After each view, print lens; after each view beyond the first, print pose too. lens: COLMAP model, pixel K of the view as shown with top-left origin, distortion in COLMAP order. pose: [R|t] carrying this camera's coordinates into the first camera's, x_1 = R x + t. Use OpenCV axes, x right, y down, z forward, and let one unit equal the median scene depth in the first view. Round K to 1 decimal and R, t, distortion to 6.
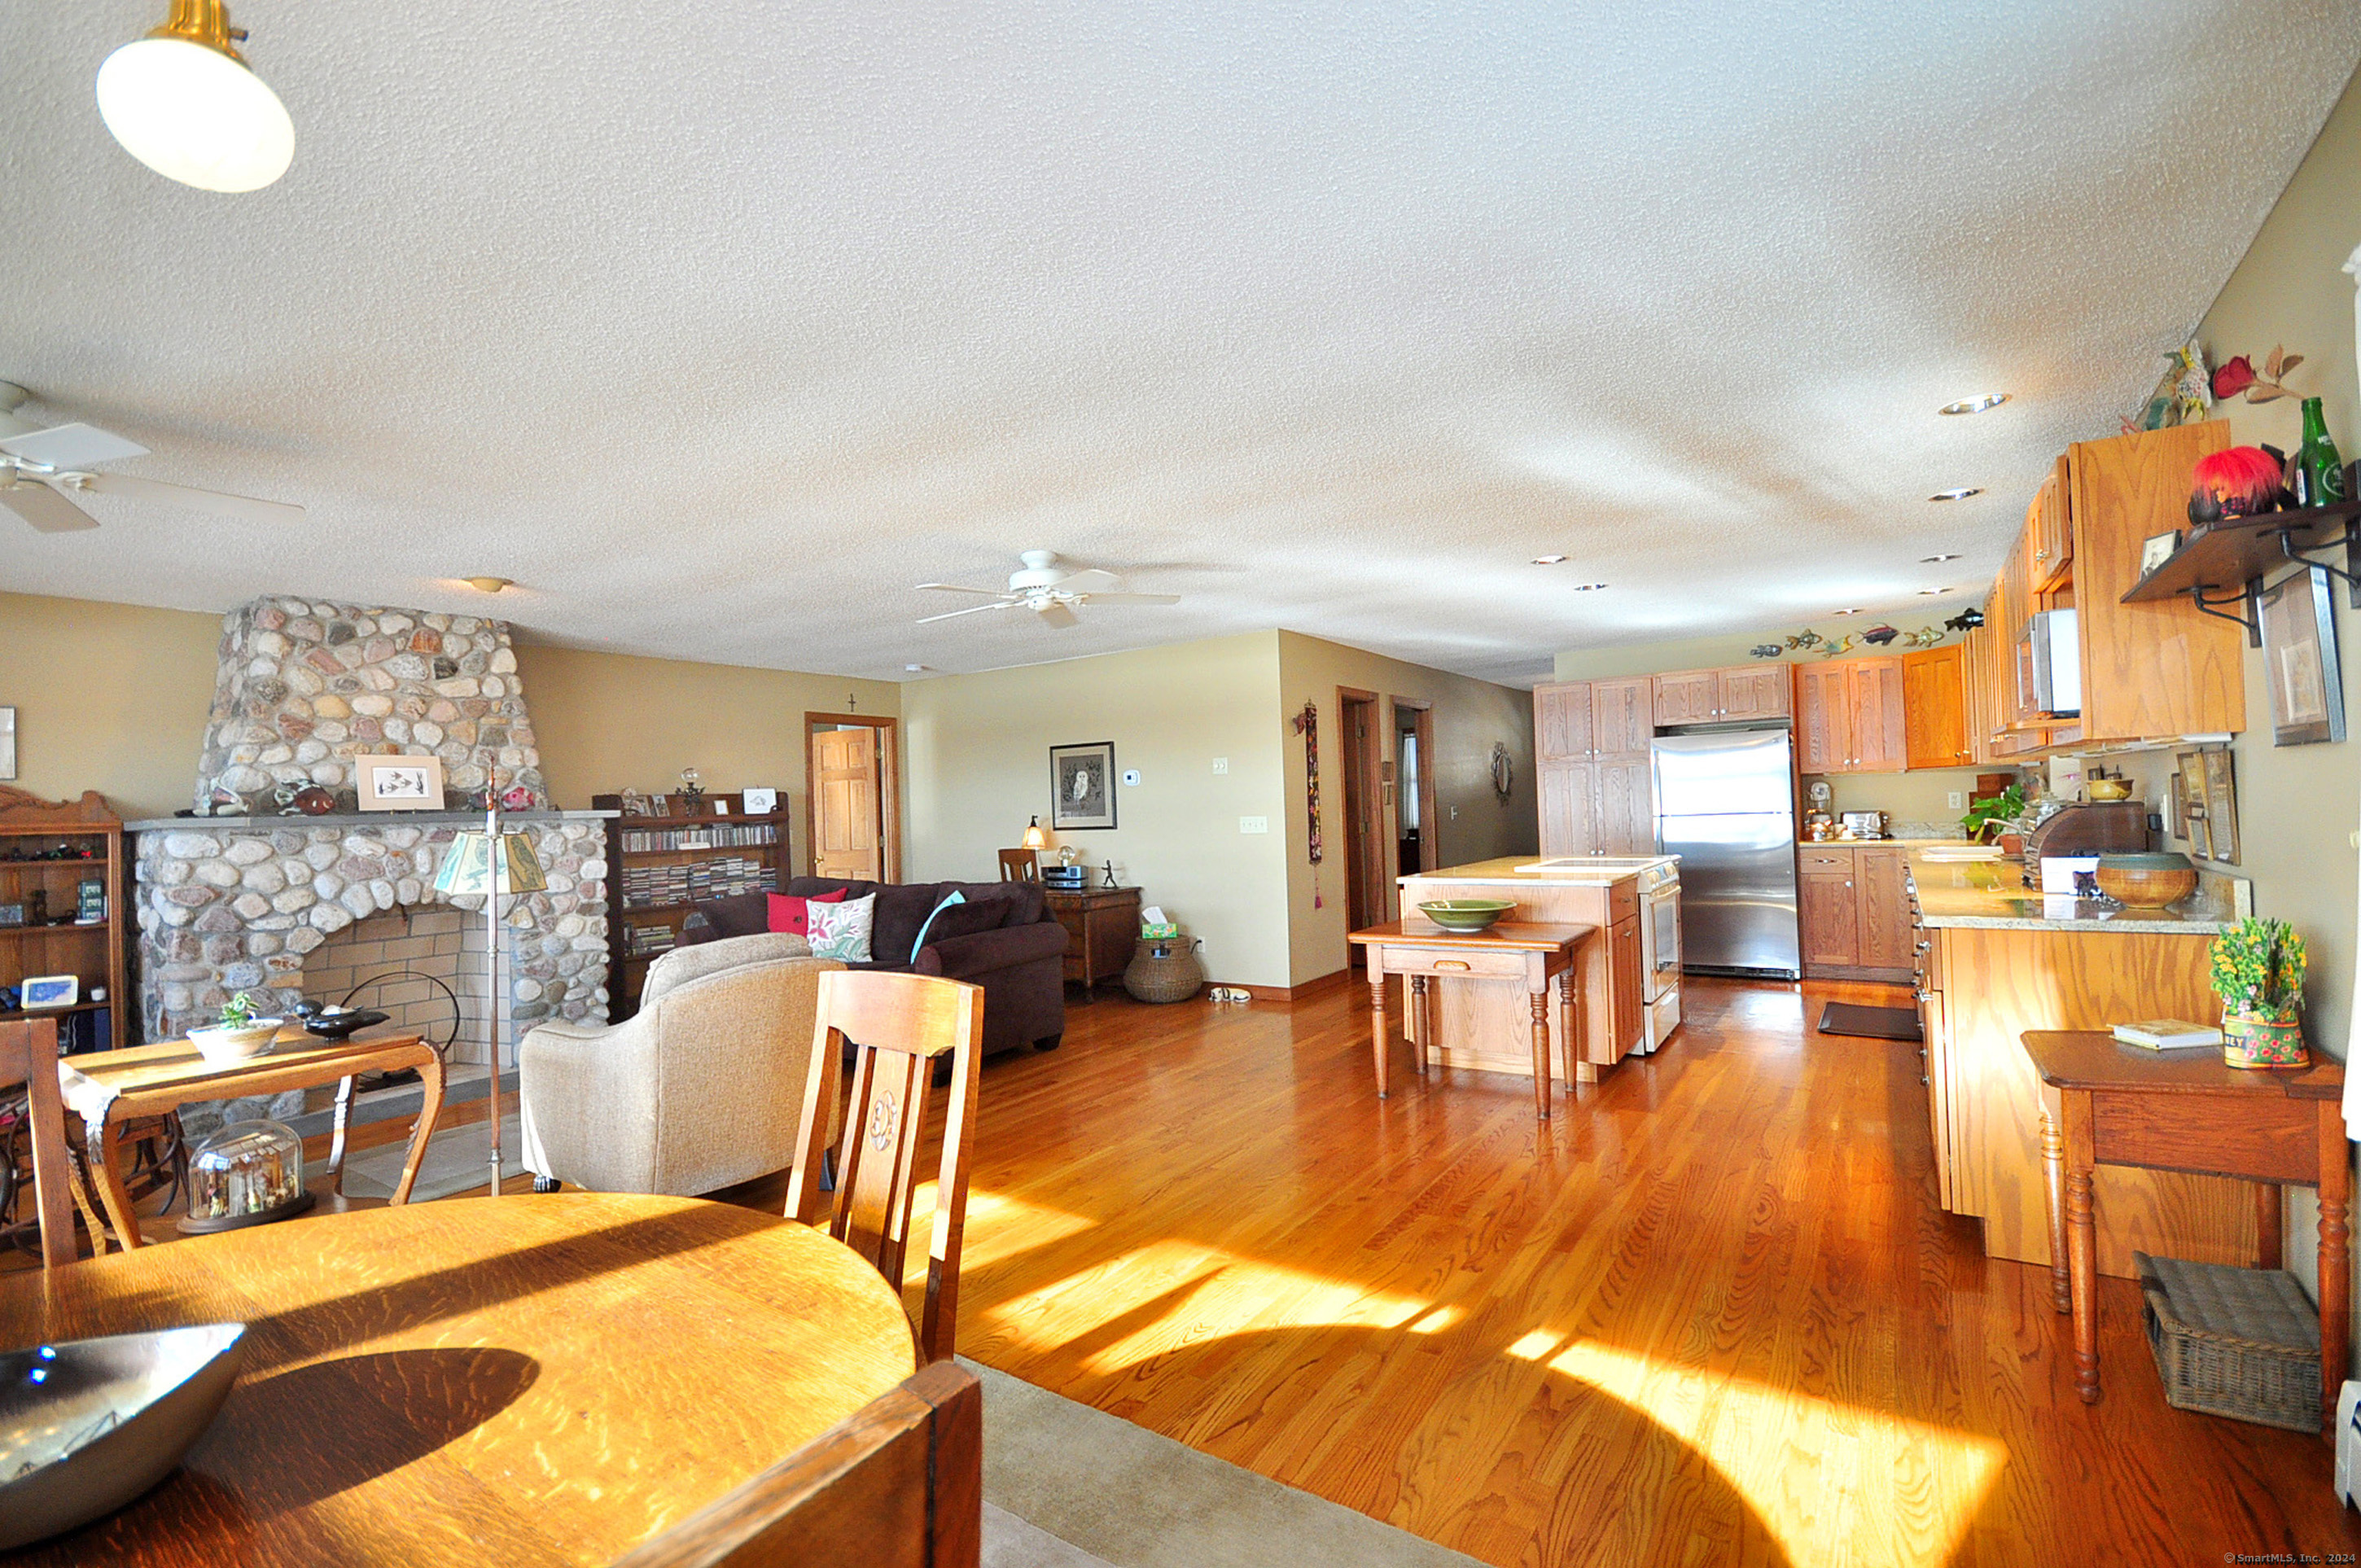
lens RADIAL K [[1017.2, 0, 1169.1], [0, 1017.2, 797.4], [0, 0, 1]] dist [0.016756, -0.012940]
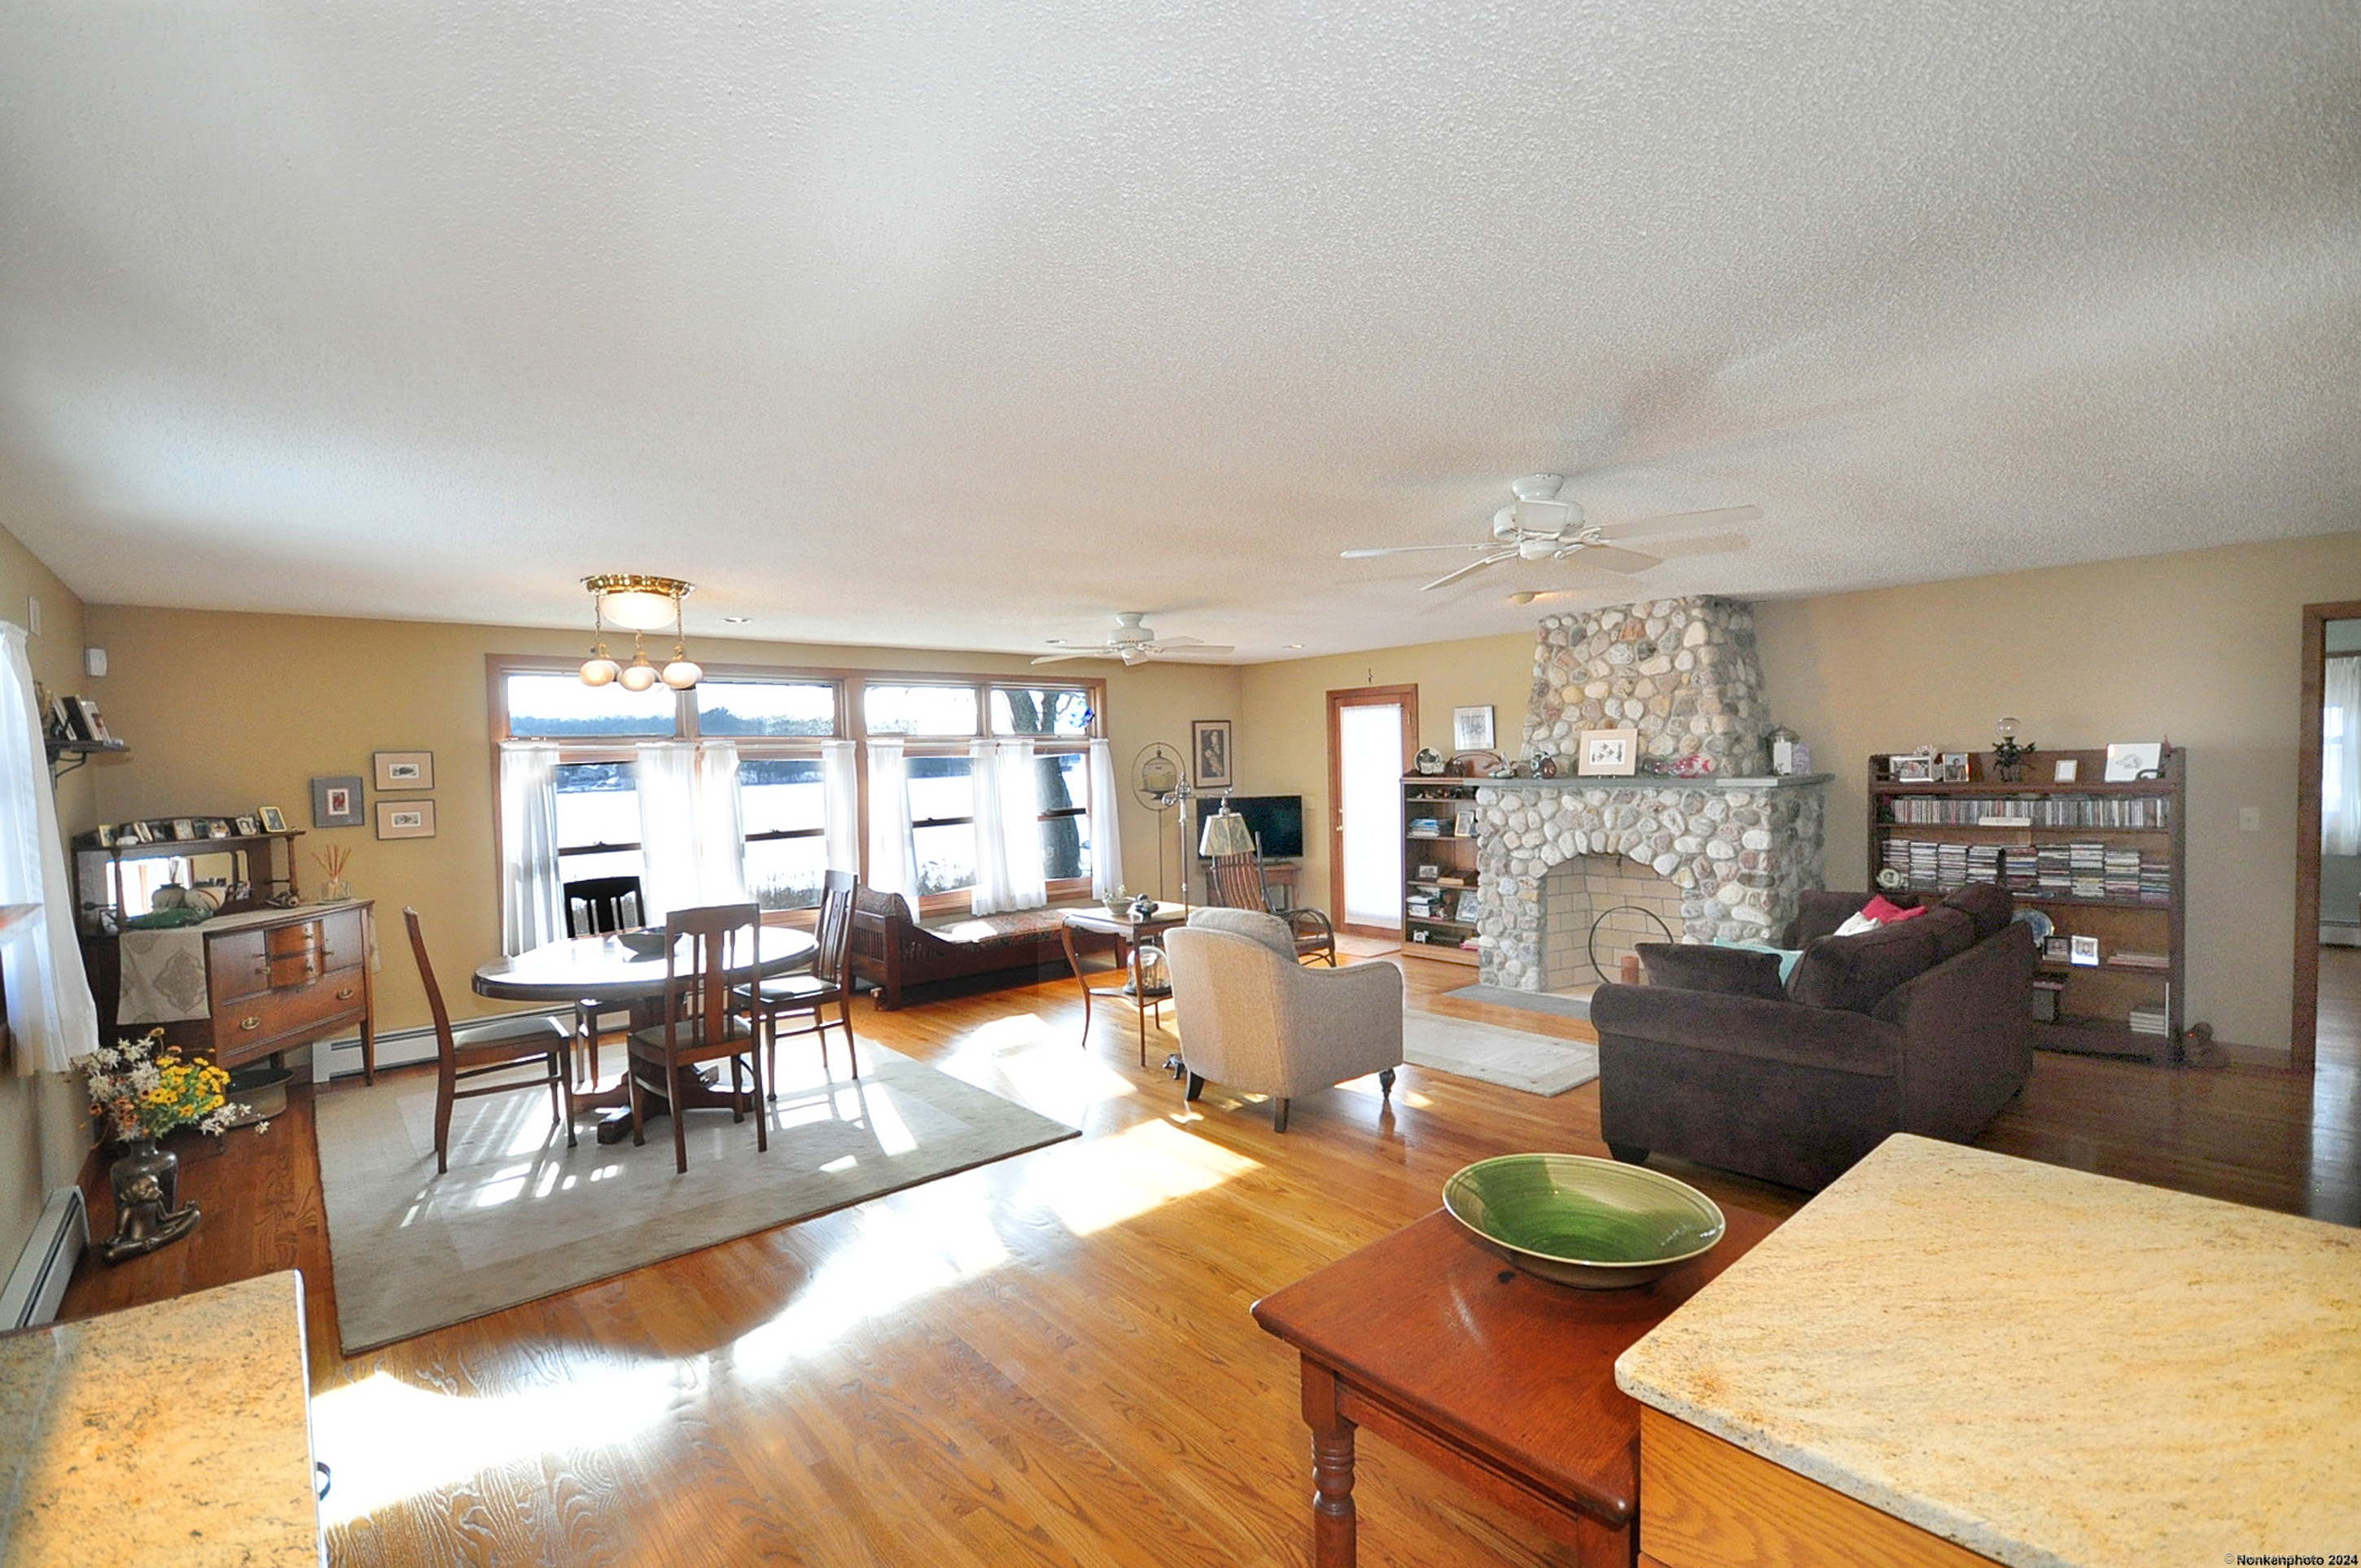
lens RADIAL K [[1064.9, 0, 1166.1], [0, 1064.9, 804.1], [0, 0, 1]] dist [-0.011754, 0.019104]
pose [[-0.258477, 0.082616, -0.962478, 0.605828], [0.047734, 0.996211, 0.072693, -0.069769], [0.964837, -0.027154, -0.261441, 0.818818]]
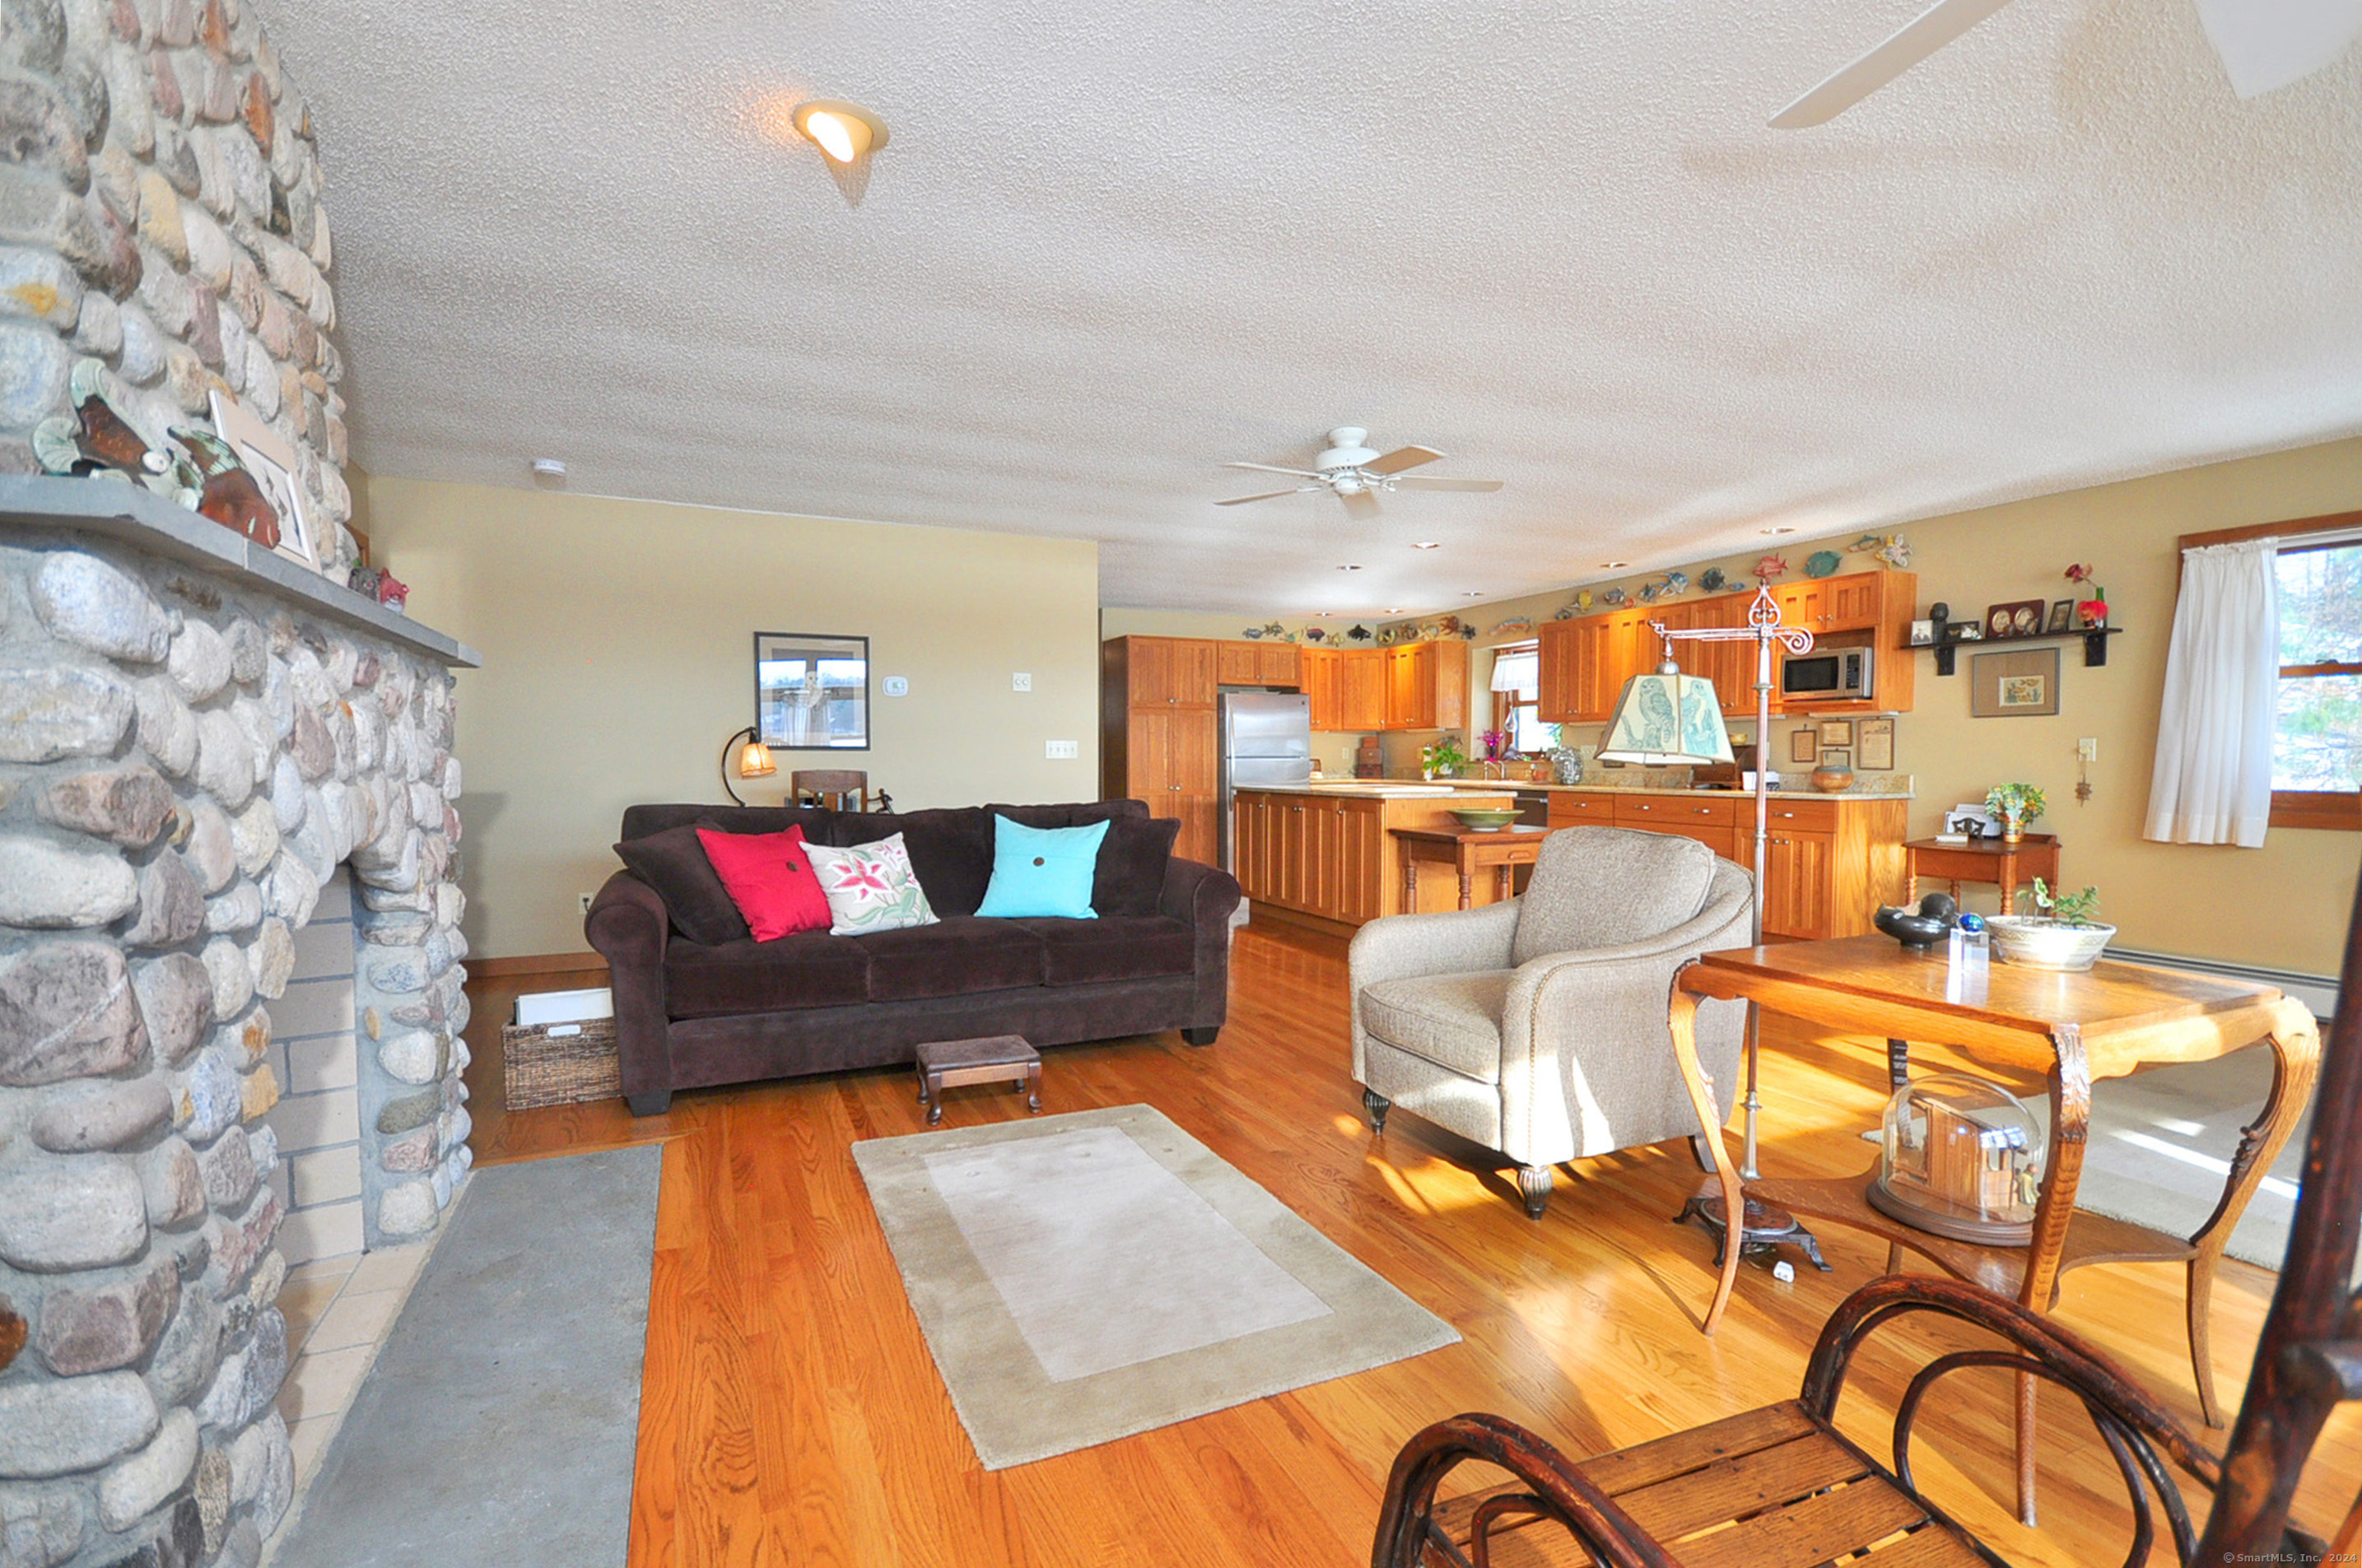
lens RADIAL K [[1075.4, 0, 1174.2], [0, 1075.4, 797.1], [0, 0, 1]] dist [-0.003565, 0.000095]
pose [[0.520801, 0.004755, 0.853665, -0.900202], [-0.029935, 0.999471, 0.012696, 0.069989], [-0.853153, -0.032167, 0.520668, 0.537597]]
